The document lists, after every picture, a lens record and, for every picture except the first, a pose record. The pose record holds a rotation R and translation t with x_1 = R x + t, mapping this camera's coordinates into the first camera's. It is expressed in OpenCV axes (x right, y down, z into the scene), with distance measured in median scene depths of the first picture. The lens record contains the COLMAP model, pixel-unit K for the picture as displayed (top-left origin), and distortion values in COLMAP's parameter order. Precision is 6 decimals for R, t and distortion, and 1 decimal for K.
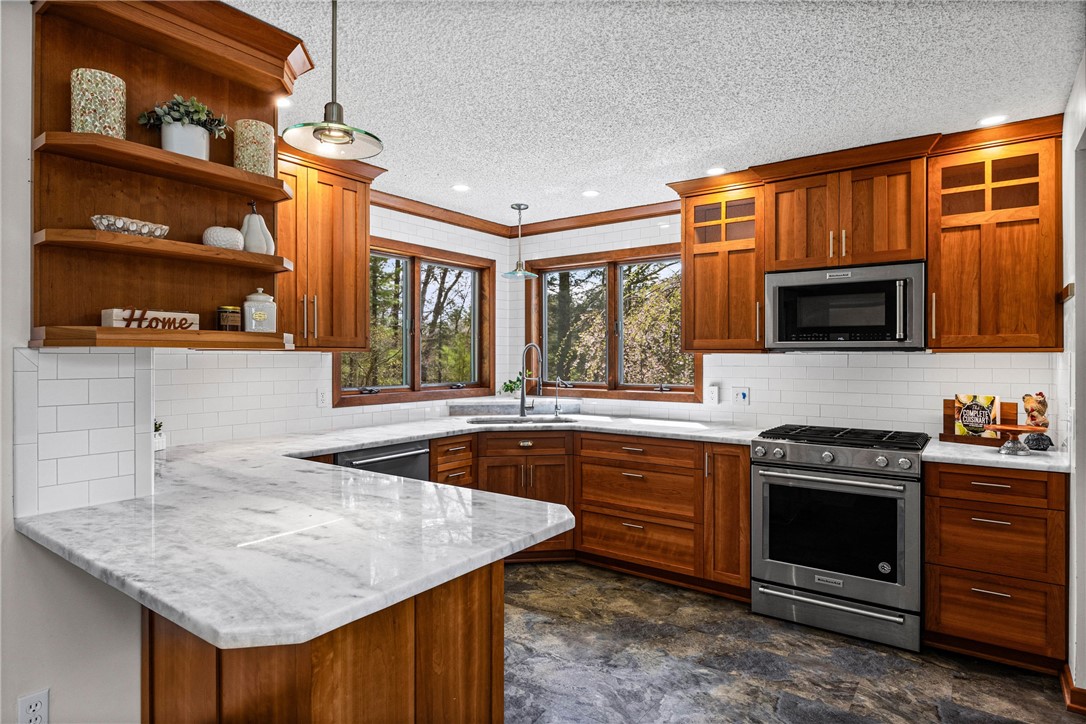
lens RADIAL K [[608.7, 0, 538.6], [0, 608.7, 359.5], [0, 0, 1]] dist [0.000996, 0.000402]
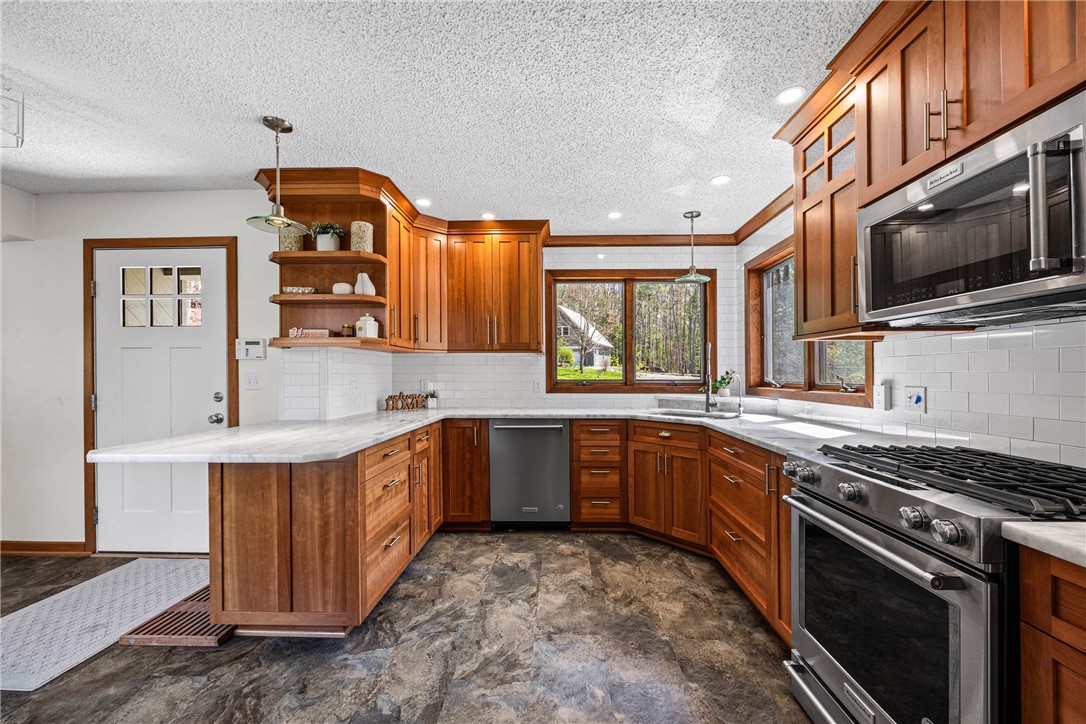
lens RADIAL K [[438.1, 0, 545.6], [0, 438.1, 377.7], [0, 0, 1]] dist [0.000031, -0.000181]
pose [[0.566650, 0.007805, -0.823922, 0.564120], [-0.003948, 0.999969, 0.006758, 0.038223], [0.823949, -0.000577, 0.566663, 0.435355]]
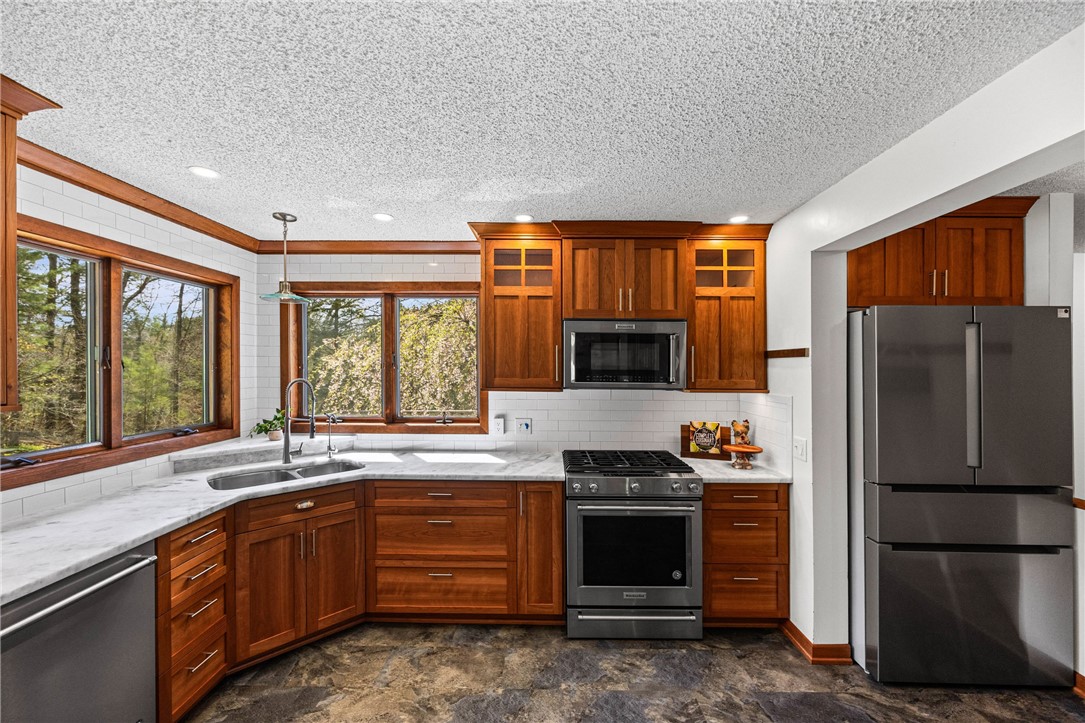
lens RADIAL K [[428.1, 0, 542.2], [0, 428.1, 368.9], [0, 0, 1]] dist [-0.001615, -0.000393]
pose [[0.808733, -0.002198, 0.588171, -0.116031], [-0.001227, 0.999985, 0.005425, -0.055988], [-0.588174, -0.005109, 0.808718, 0.391182]]
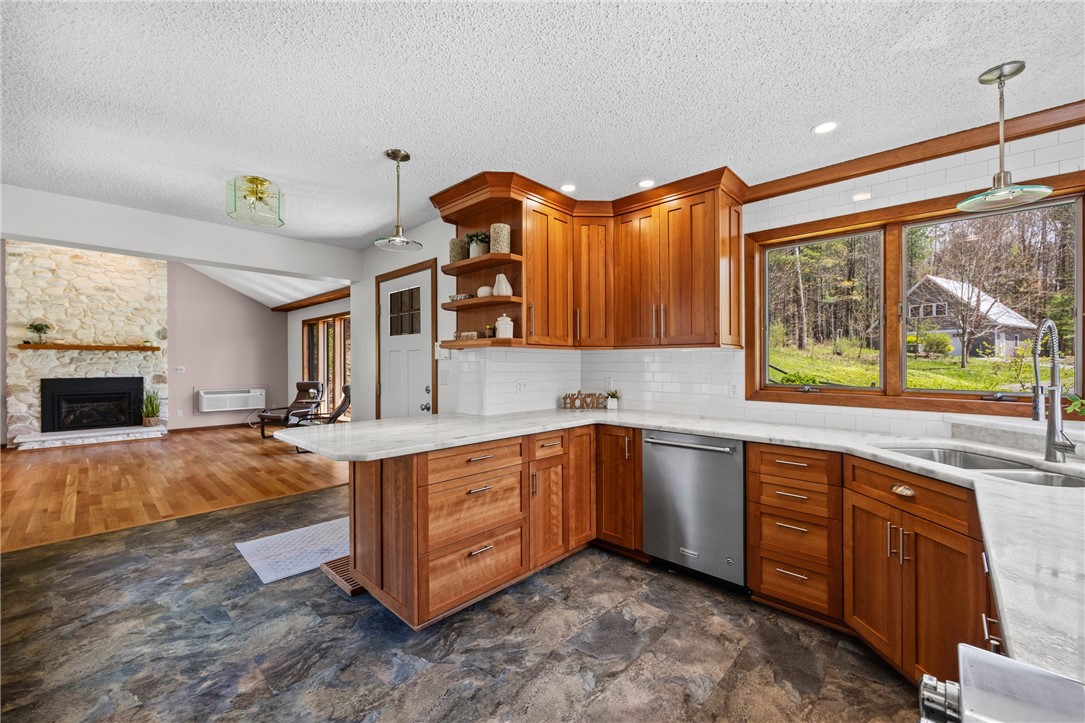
lens RADIAL K [[428.1, 0, 542.2], [0, 428.1, 368.9], [0, 0, 1]] dist [-0.001615, -0.000393]
pose [[-0.117732, 0.012126, -0.992971, 0.495248], [-0.008323, 0.999878, 0.013197, 0.018026], [0.993011, 0.009818, -0.117617, 0.784212]]
